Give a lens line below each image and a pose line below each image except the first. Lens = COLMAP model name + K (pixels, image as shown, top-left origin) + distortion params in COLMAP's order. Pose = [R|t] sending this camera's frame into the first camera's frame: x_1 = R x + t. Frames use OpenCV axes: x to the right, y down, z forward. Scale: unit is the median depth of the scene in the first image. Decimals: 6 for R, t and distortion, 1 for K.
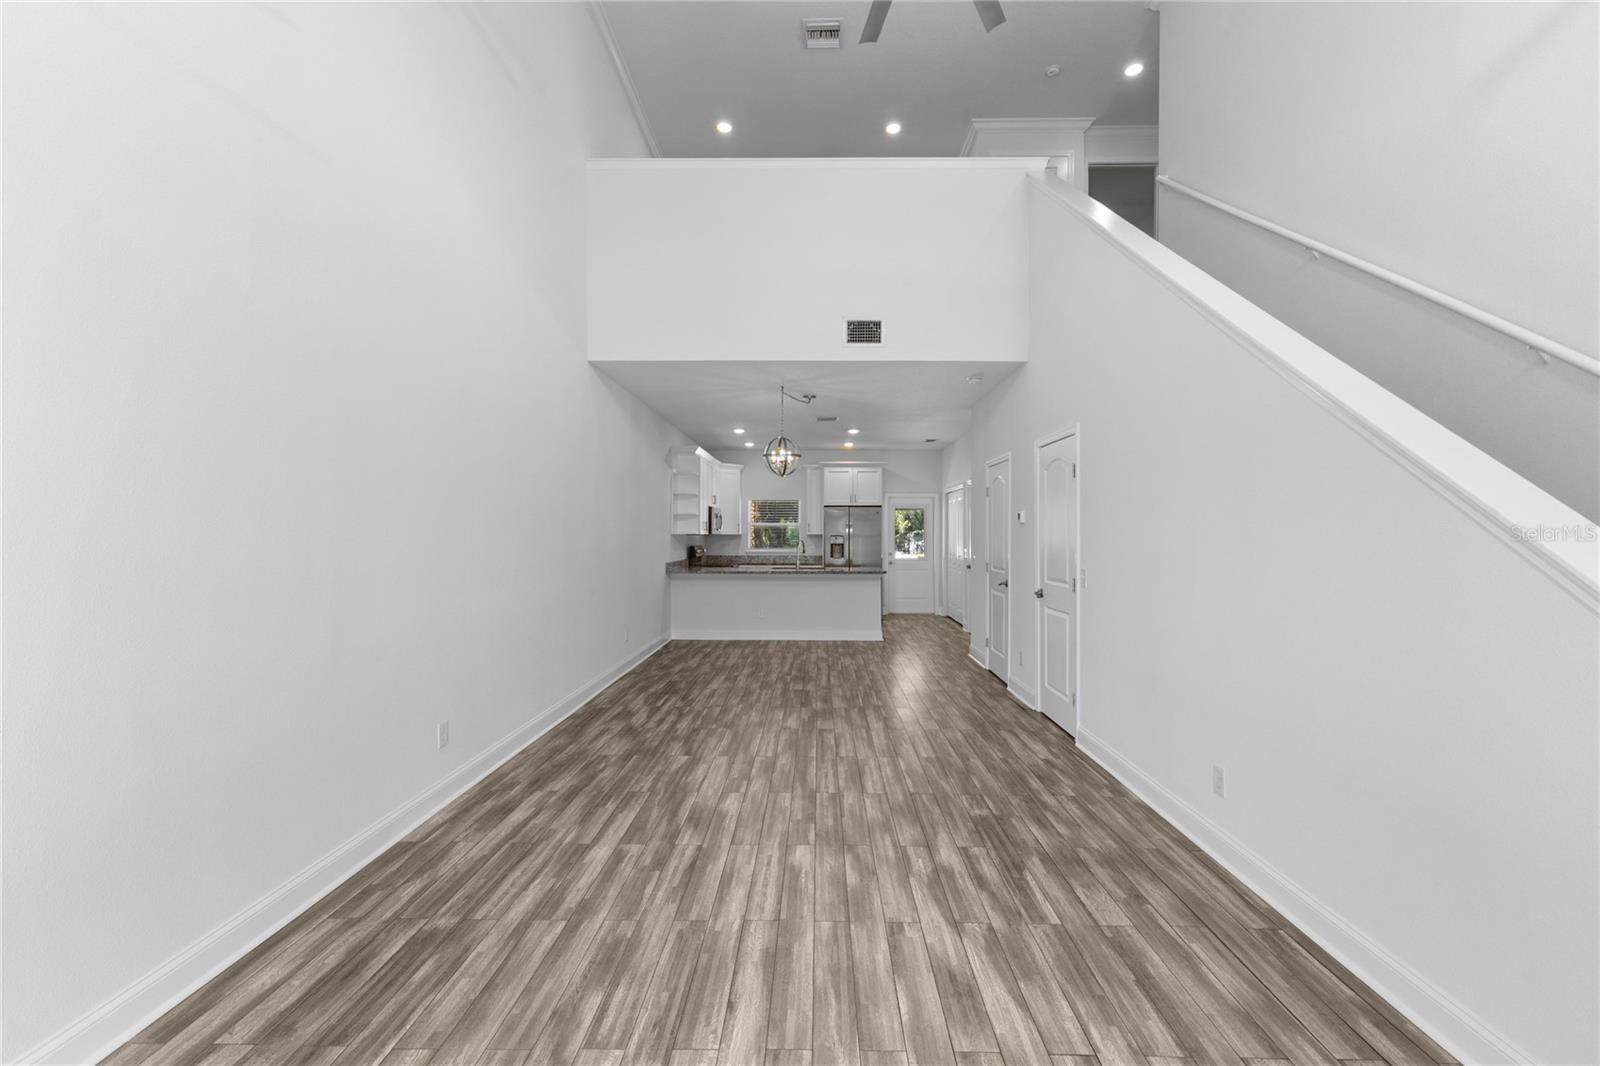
lens RADIAL K [[691.8, 0, 805.2], [0, 691.8, 528.1], [0, 0, 1]] dist [0.012238, -0.001830]
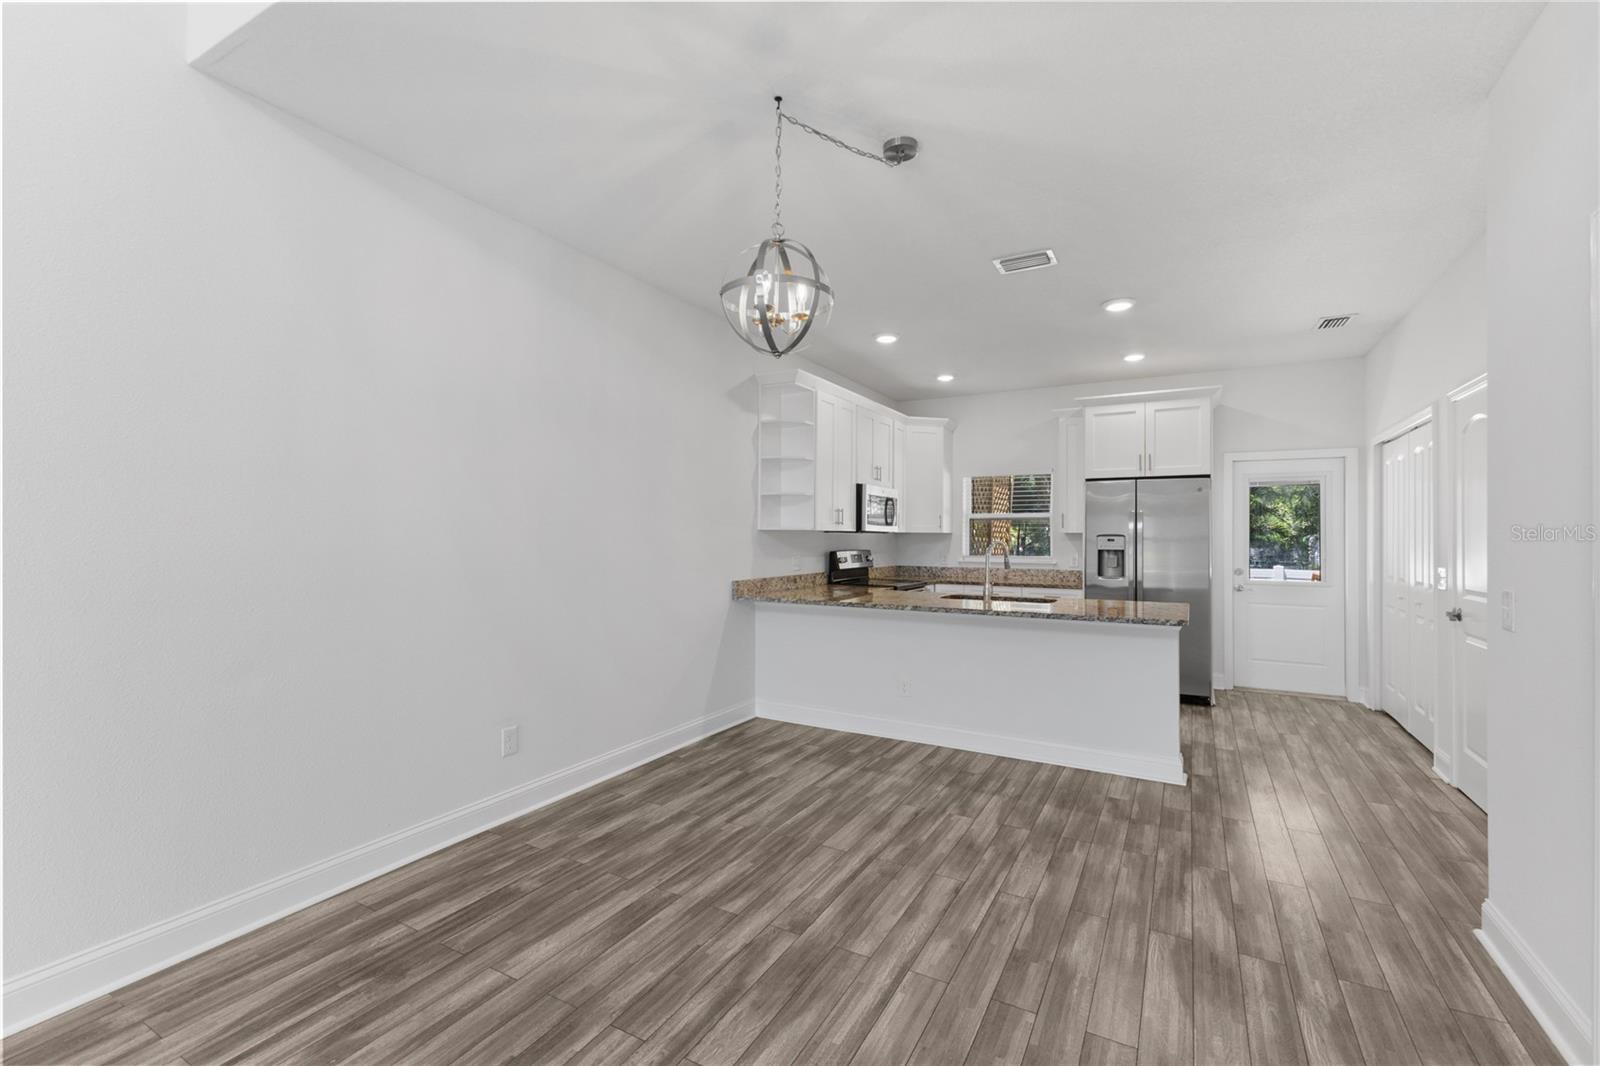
lens RADIAL K [[691.8, 0, 805.3], [0, 691.8, 529.9], [0, 0, 1]] dist [0.012238, -0.001830]
pose [[0.884589, -0.001113, -0.466370, 0.240103], [-0.000006, 0.999997, -0.002398, 0.023392], [0.466371, 0.002124, 0.884587, 1.192810]]
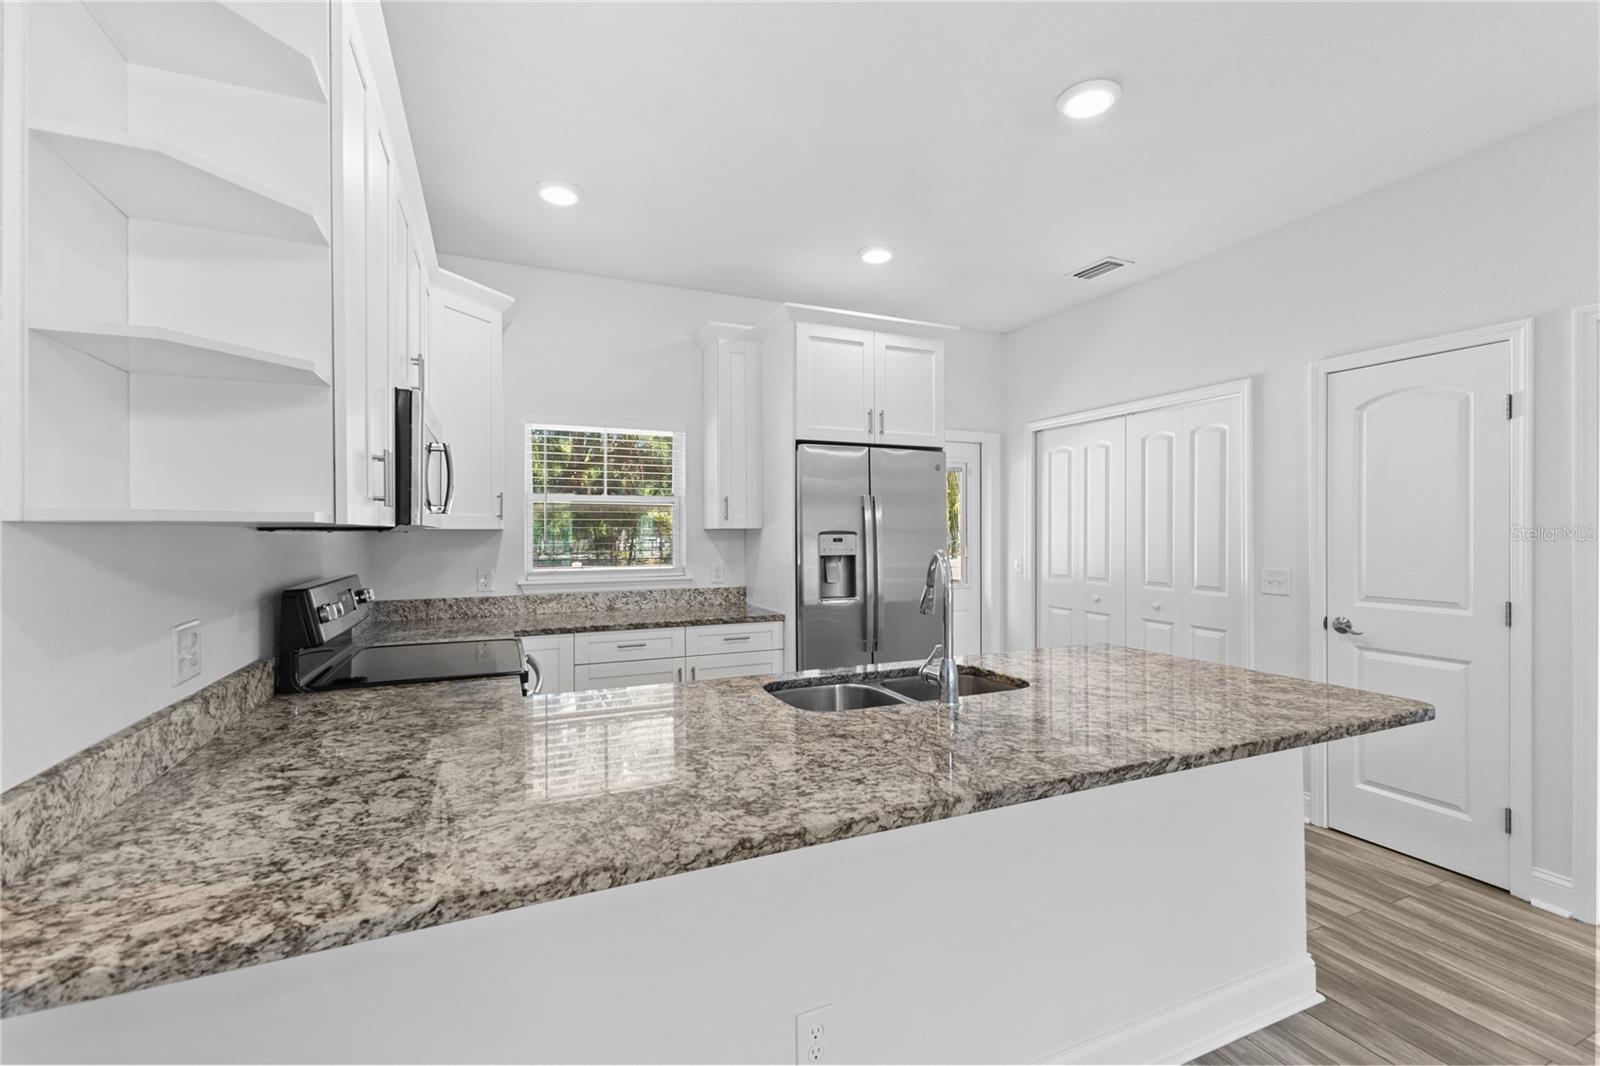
lens RADIAL K [[691.8, 0, 807.4], [0, 691.8, 533.3], [0, 0, 1]] dist [0.012238, -0.001830]
pose [[0.906334, -0.005506, 0.422526, -0.296319], [0.001014, 0.999941, 0.010856, 0.022629], [-0.422561, -0.009410, 0.906286, 1.968181]]
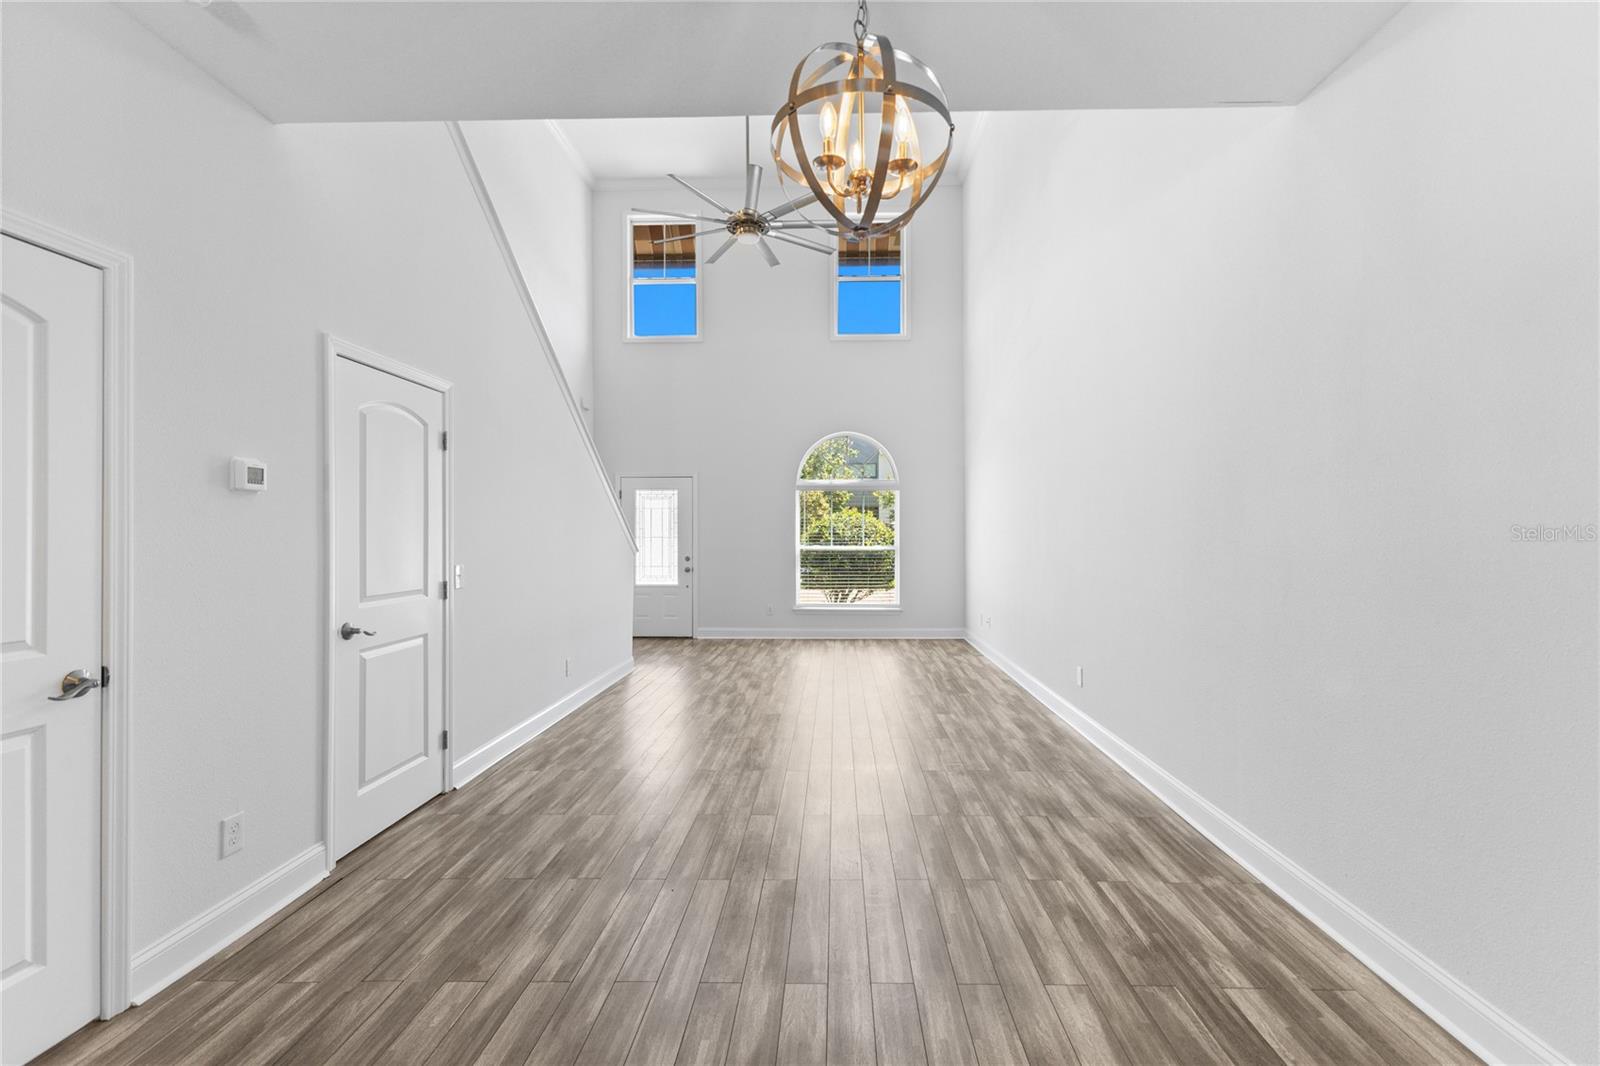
lens RADIAL K [[691.8, 0, 814.7], [0, 691.8, 530.0], [0, 0, 1]] dist [0.012238, -0.001830]
pose [[-0.999899, 0.008653, 0.011283, -0.037762], [0.008486, 0.999854, -0.014808, 0.034517], [-0.011409, -0.014710, -0.999827, 2.073368]]
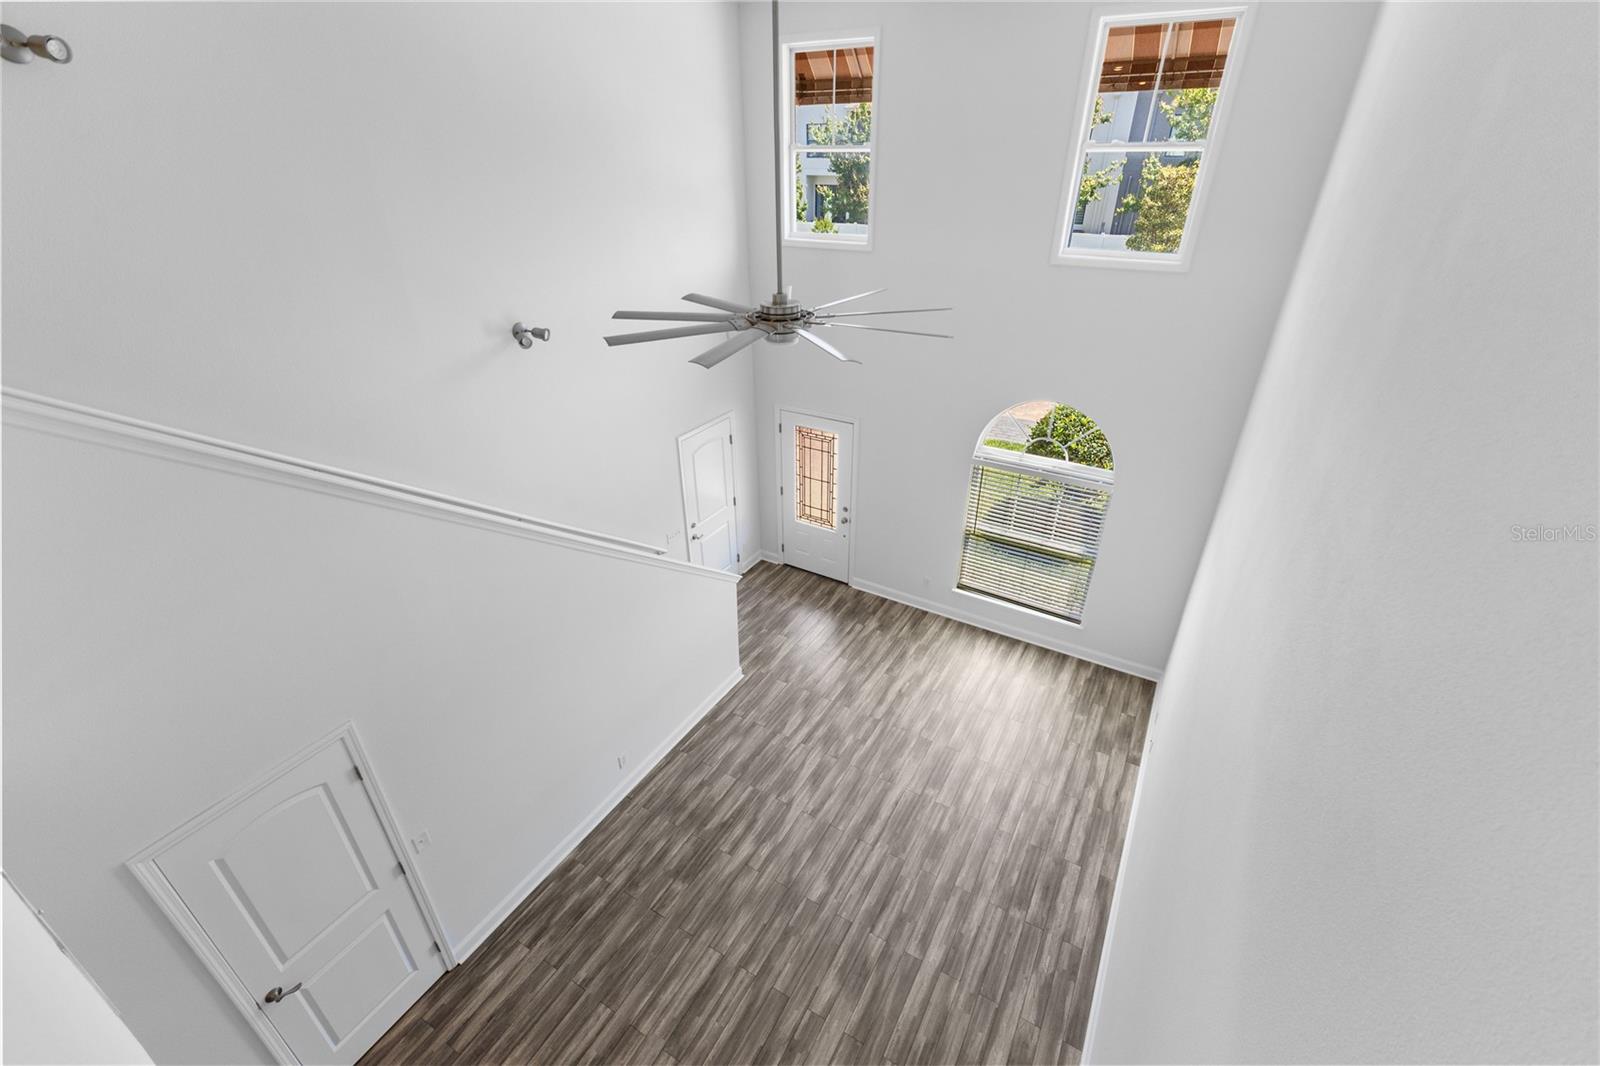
lens RADIAL K [[691.8, 0, 806.6], [0, 691.8, 527.8], [0, 0, 1]] dist [0.012238, -0.001830]
pose [[-0.874447, -0.230053, 0.427104, -0.369042], [0.000559, 0.879929, 0.475104, -0.809540], [-0.485120, 0.415692, -0.769323, 1.458353]]
